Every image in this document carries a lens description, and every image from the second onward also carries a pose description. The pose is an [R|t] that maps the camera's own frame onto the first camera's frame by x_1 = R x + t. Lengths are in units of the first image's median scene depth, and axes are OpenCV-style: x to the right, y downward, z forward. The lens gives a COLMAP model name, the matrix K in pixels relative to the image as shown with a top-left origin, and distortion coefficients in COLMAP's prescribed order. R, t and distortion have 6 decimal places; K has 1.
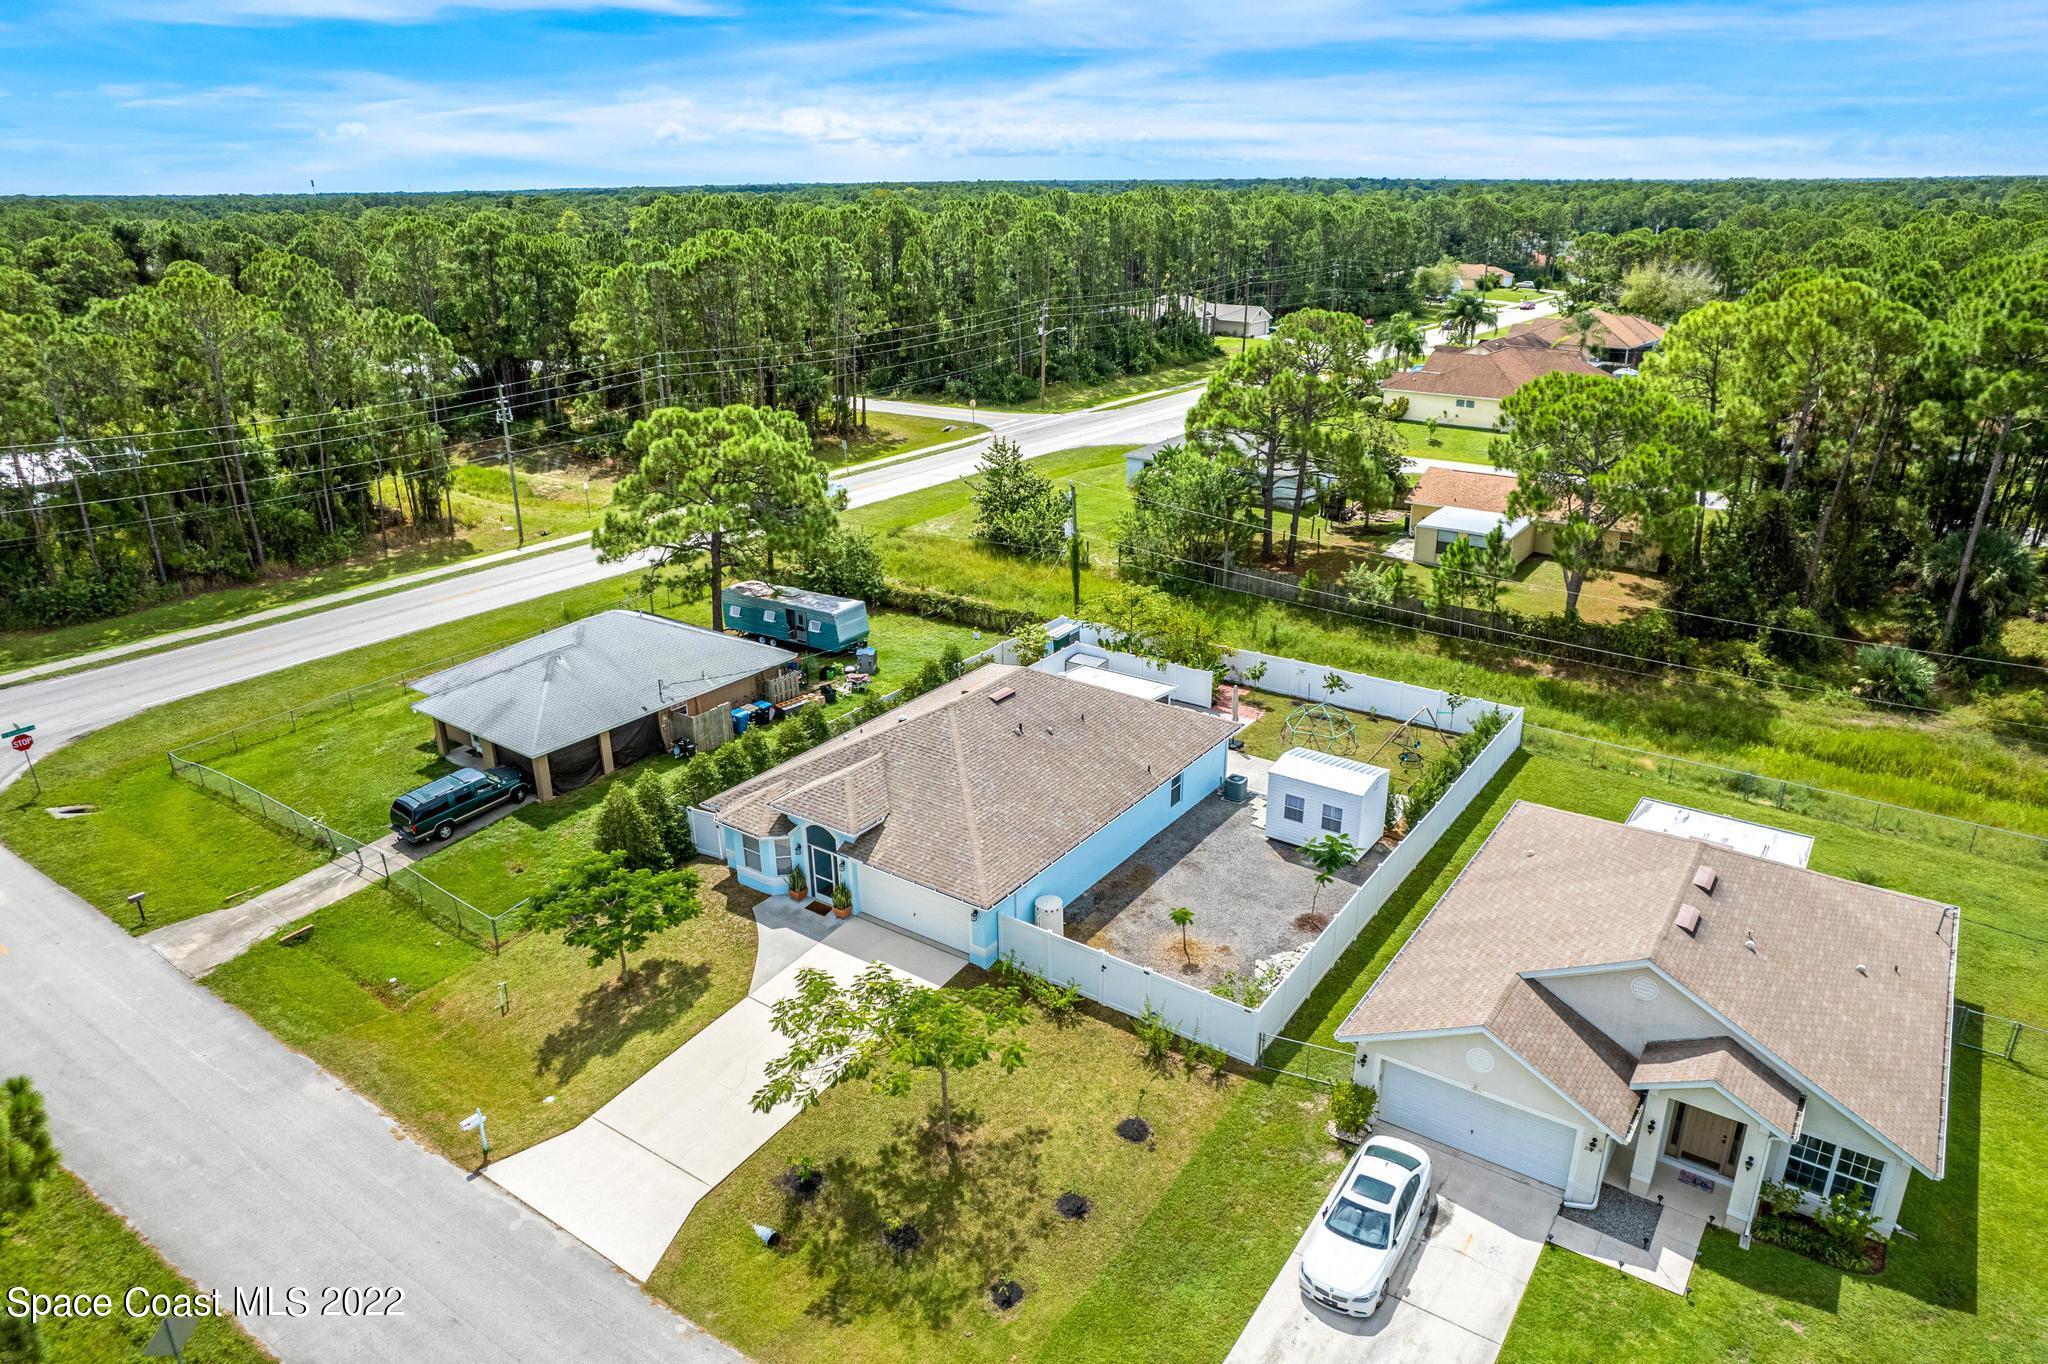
lens RADIAL K [[1304.6, 0, 1024.0], [0, 1304.6, 682.0], [0, 0, 1]] dist [-0.000055, 0.000105]
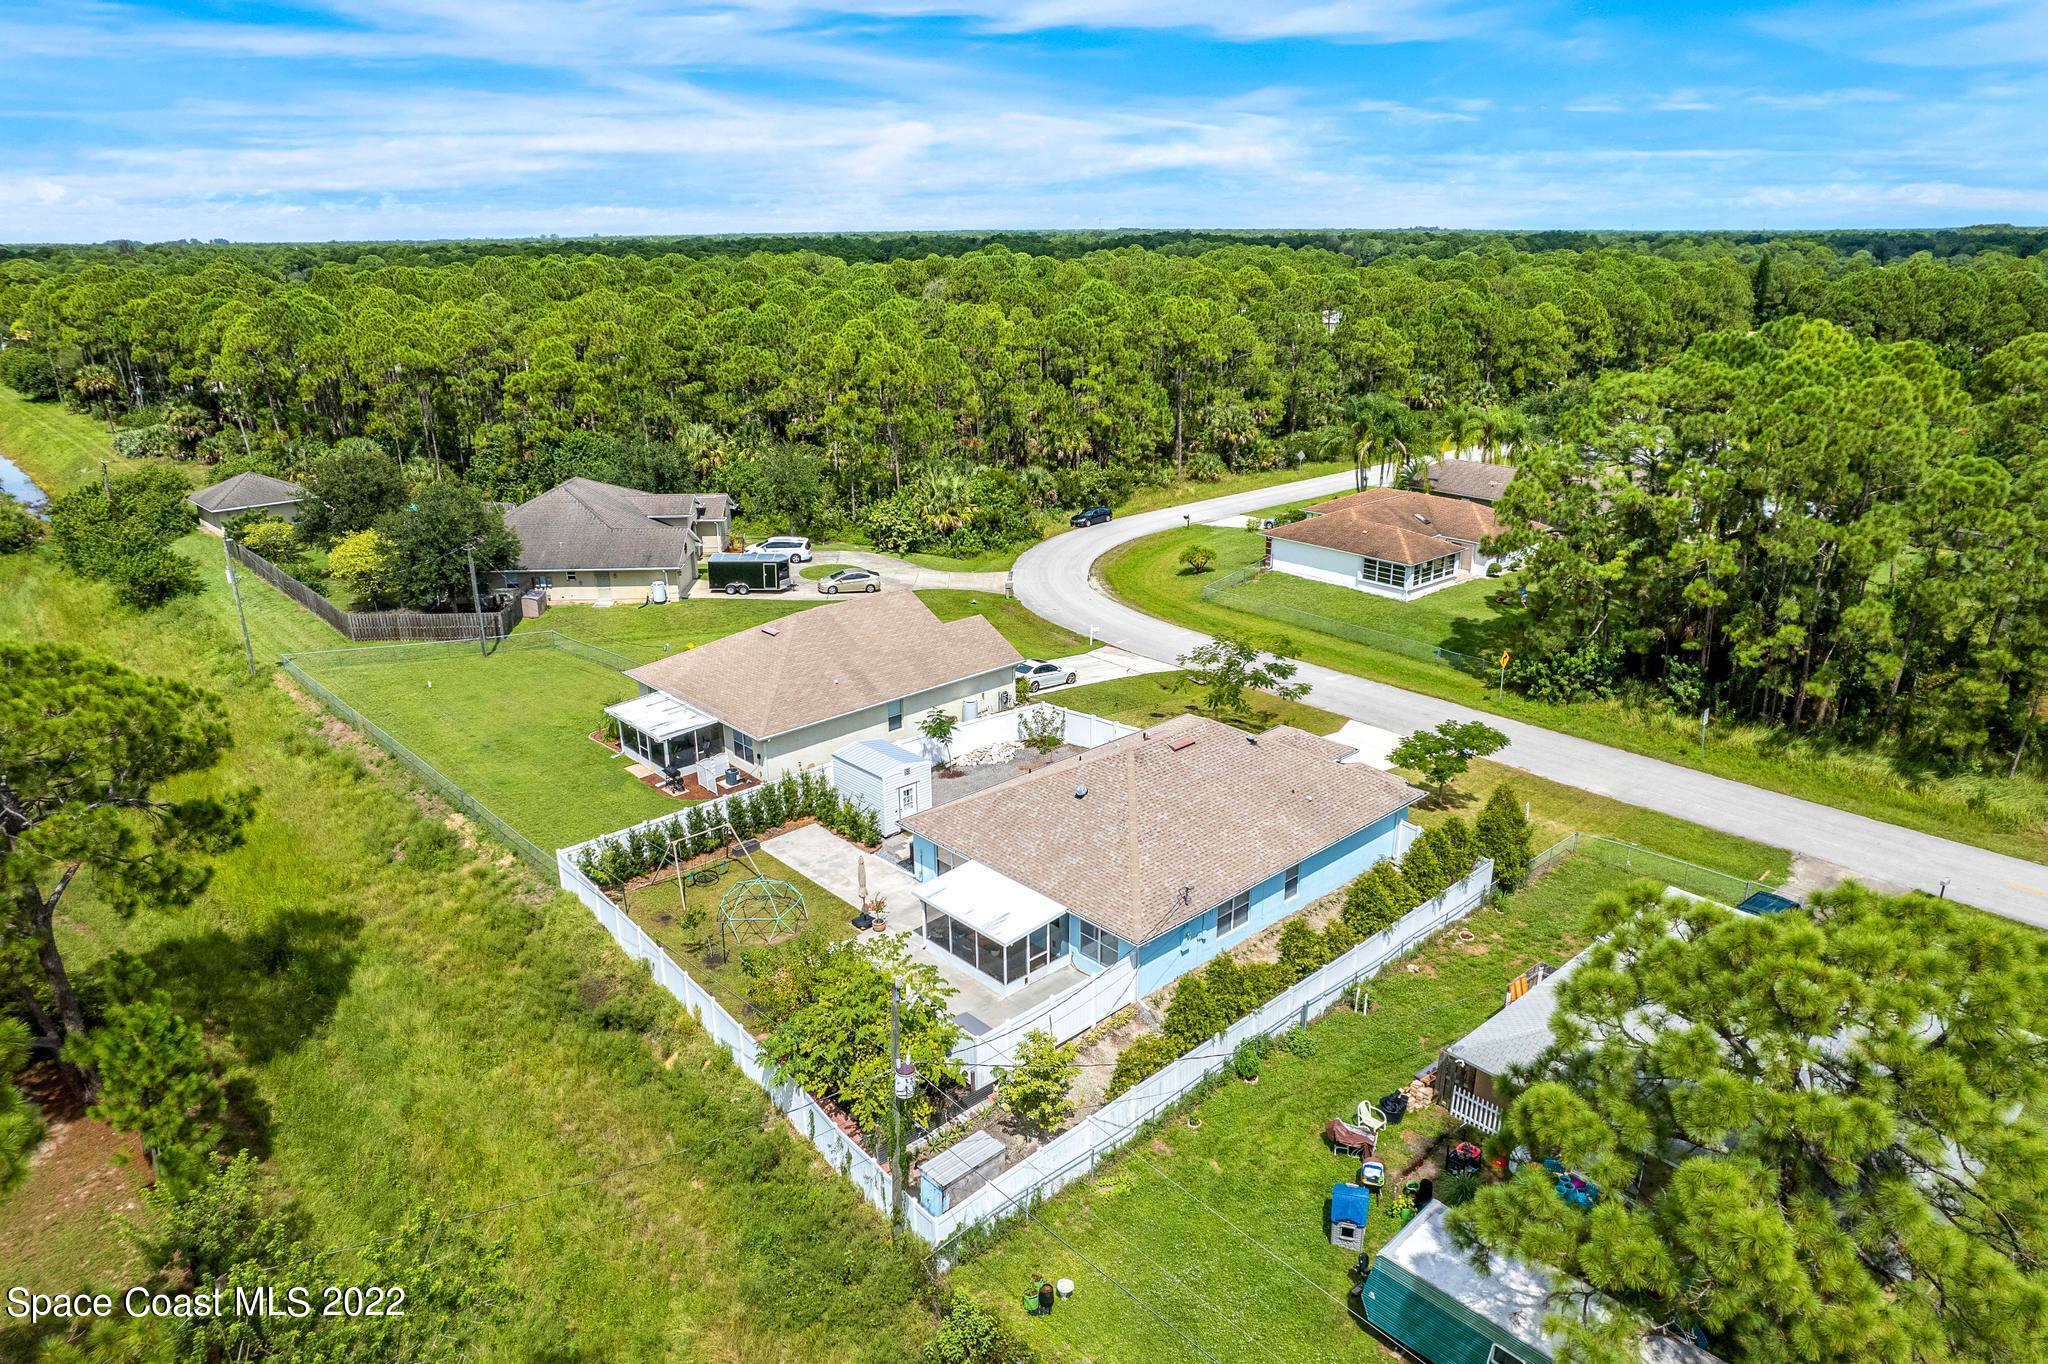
lens RADIAL K [[1304.6, 0, 1024.0], [0, 1304.6, 682.0], [0, 0, 1]] dist [-0.000055, 0.000105]
pose [[-0.981971, -0.056554, 0.180374, -0.096781], [0.076677, 0.753006, 0.653530, -0.777572], [-0.172783, 0.655579, -0.735094, 1.902829]]
